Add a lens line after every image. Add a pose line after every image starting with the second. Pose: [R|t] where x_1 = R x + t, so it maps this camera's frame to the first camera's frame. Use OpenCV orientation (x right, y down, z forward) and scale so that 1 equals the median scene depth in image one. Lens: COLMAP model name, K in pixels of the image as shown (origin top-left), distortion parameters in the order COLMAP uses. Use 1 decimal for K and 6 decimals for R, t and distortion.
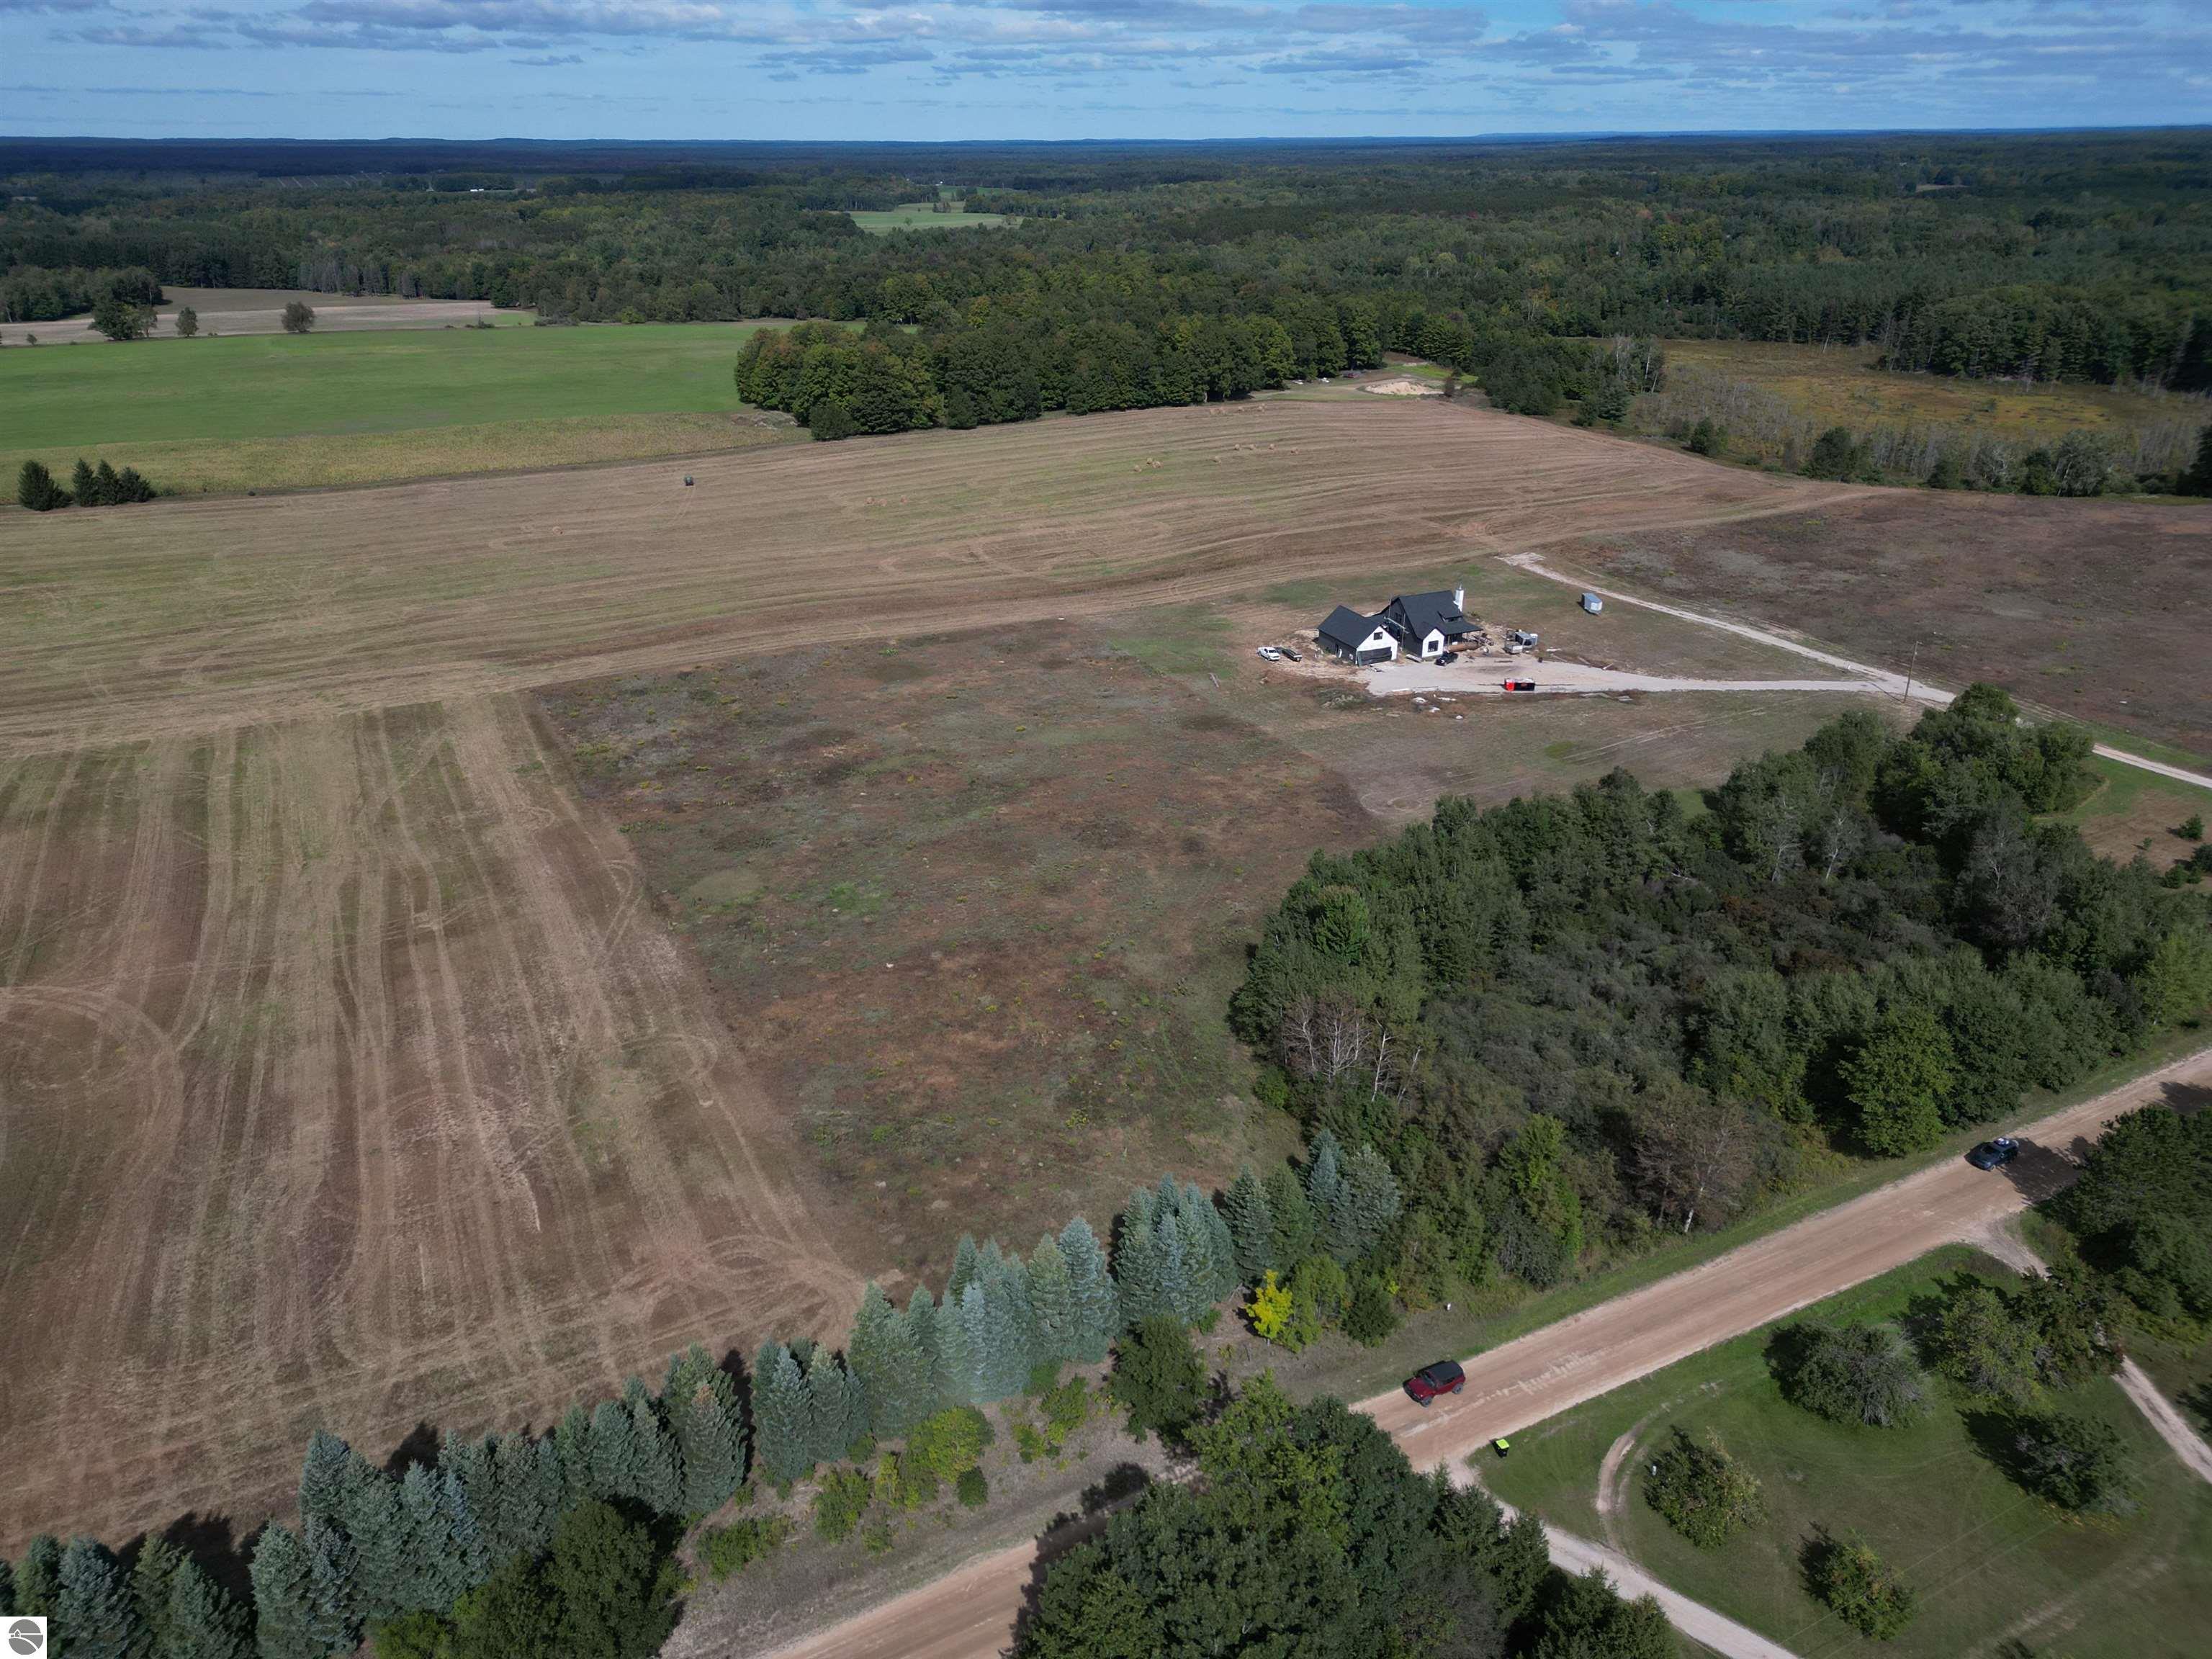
lens RADIAL K [[1552.1, 0, 1089.0], [0, 1552.1, 836.6], [0, 0, 1]] dist [0.063881, -0.054652]
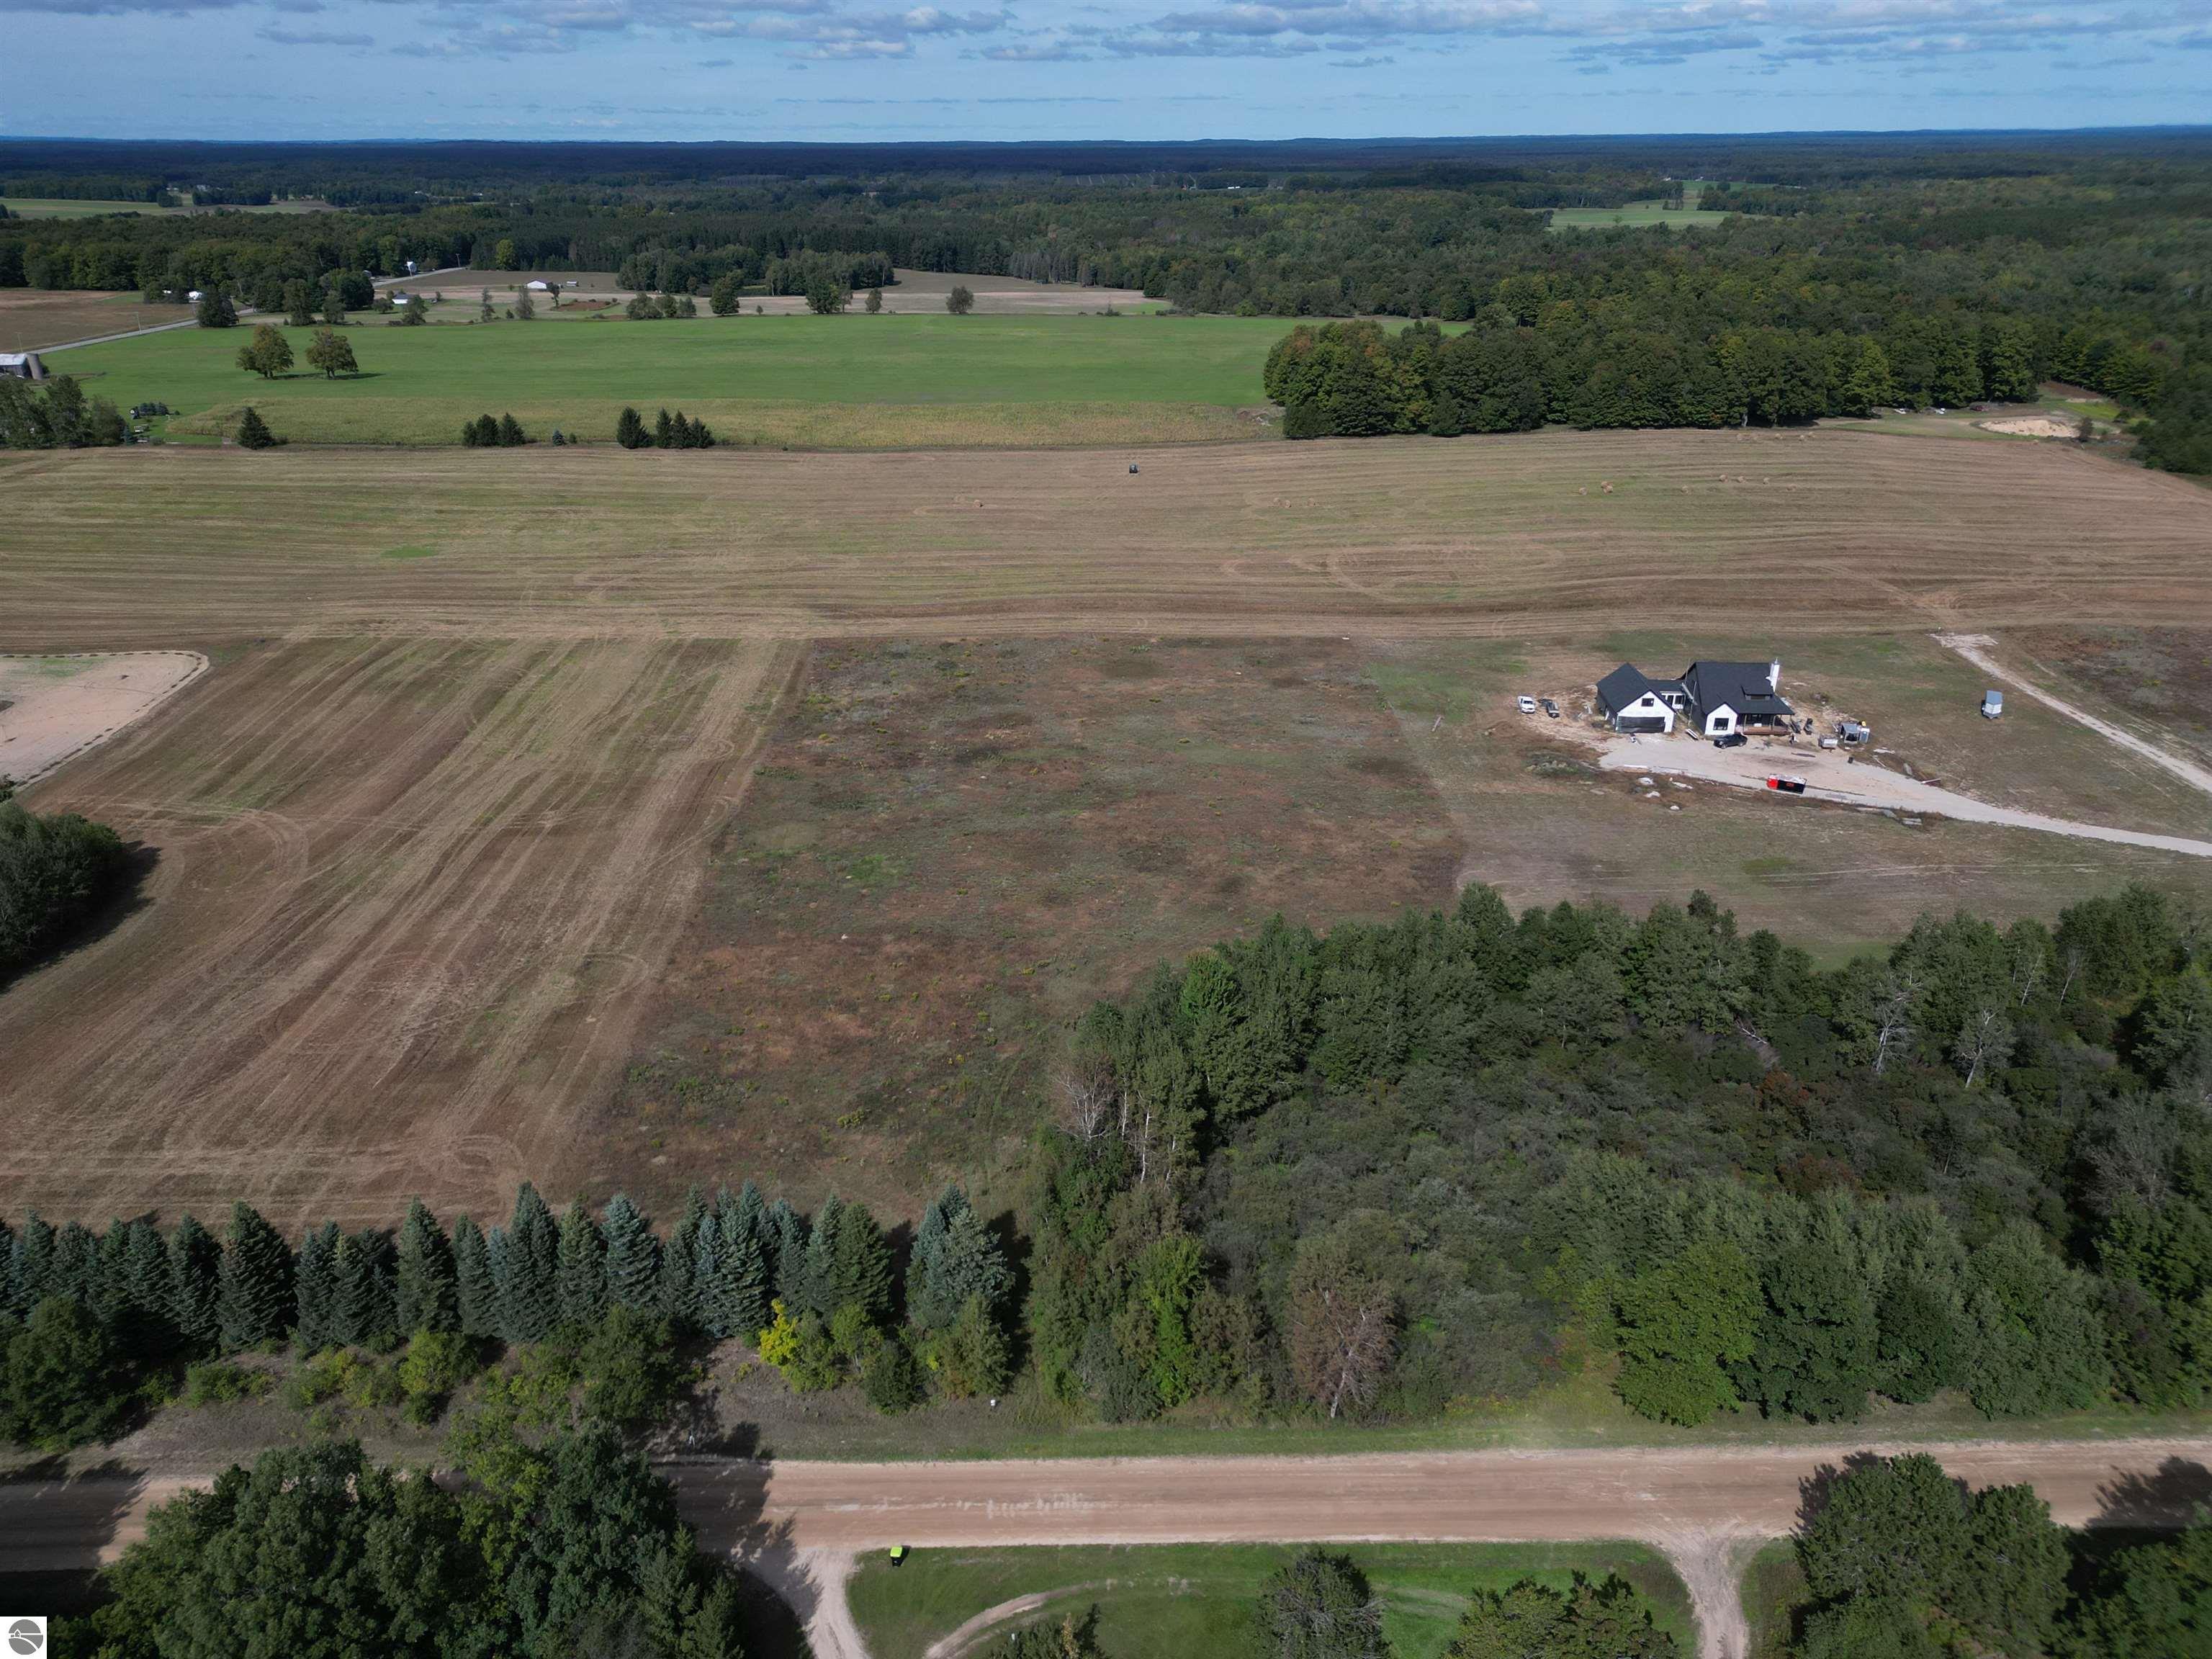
lens RADIAL K [[1552.1, 0, 1066.4], [0, 1552.1, 826.4], [0, 0, 1]] dist [0.063881, -0.054652]
pose [[0.896230, 0.177750, -0.406418, 0.189324], [-0.179228, 0.983193, 0.034774, -0.023832], [0.405769, 0.041676, 0.913025, 0.052192]]
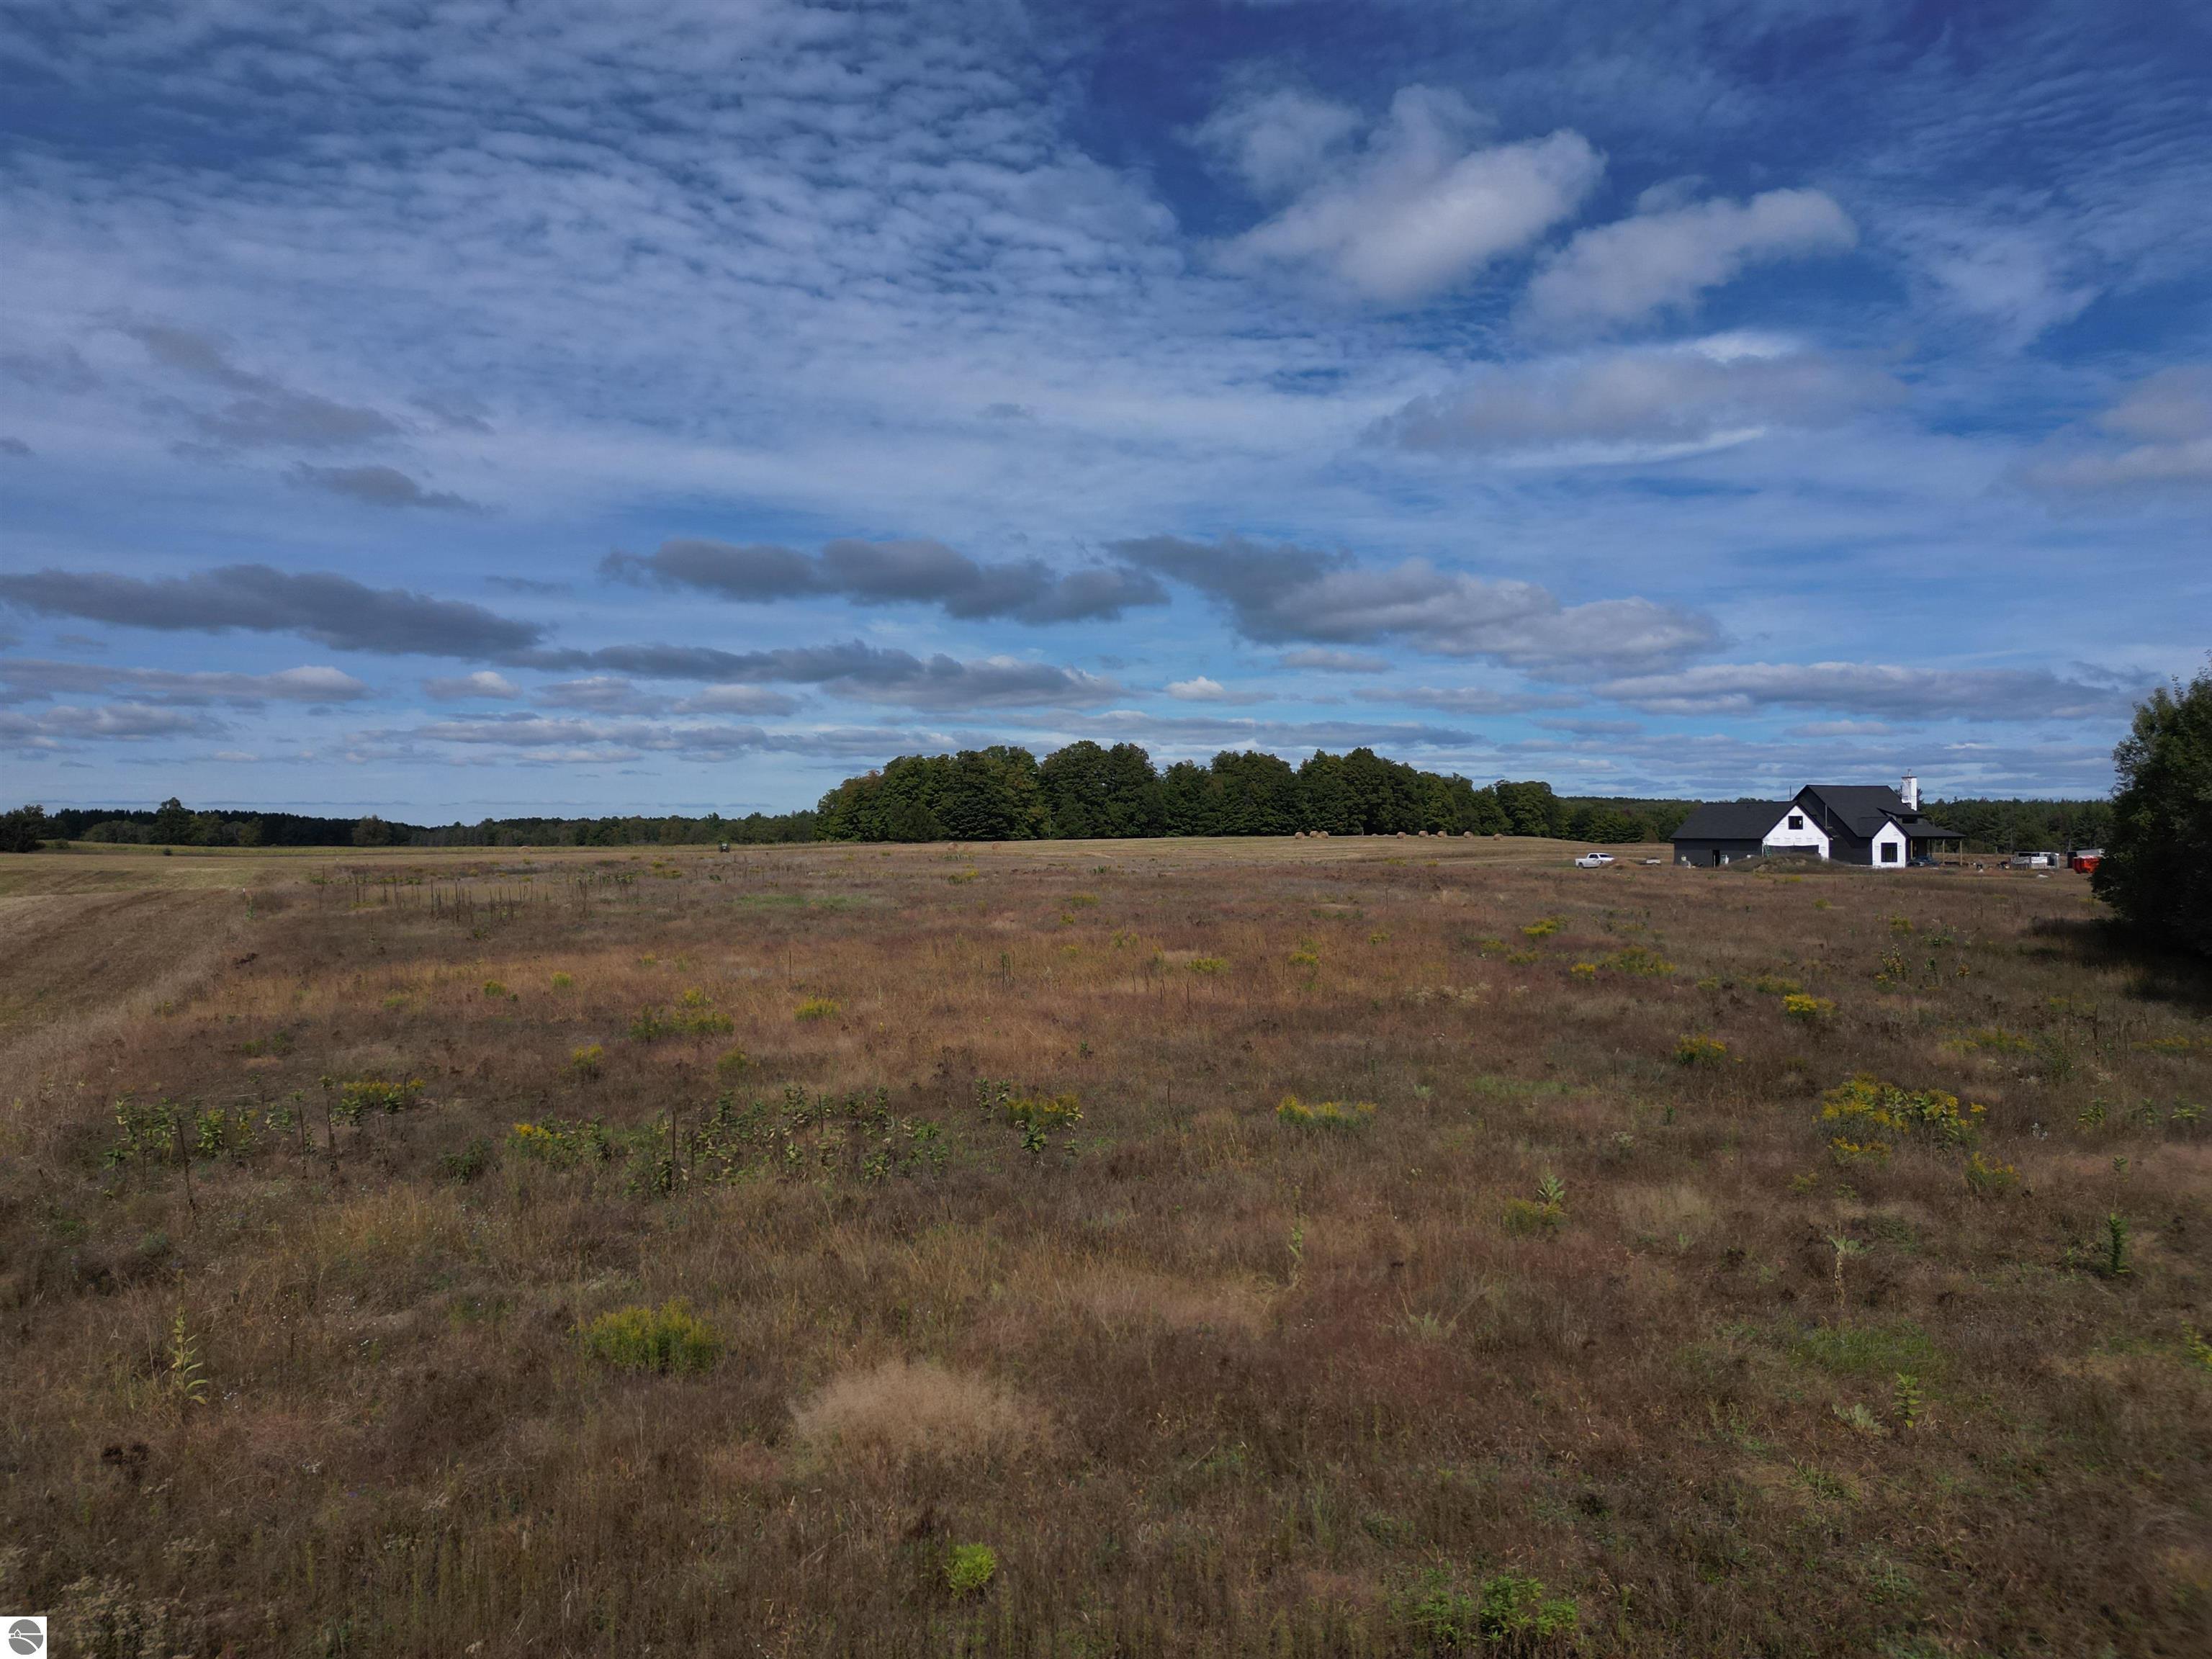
lens RADIAL K [[1552.1, 0, 1069.5], [0, 1552.1, 815.7], [0, 0, 1]] dist [0.063881, -0.054652]
pose [[0.997326, 0.009079, -0.072511, -0.030300], [-0.038339, 0.909738, -0.413408, 0.087264], [0.062212, 0.415083, 0.907654, 0.325124]]
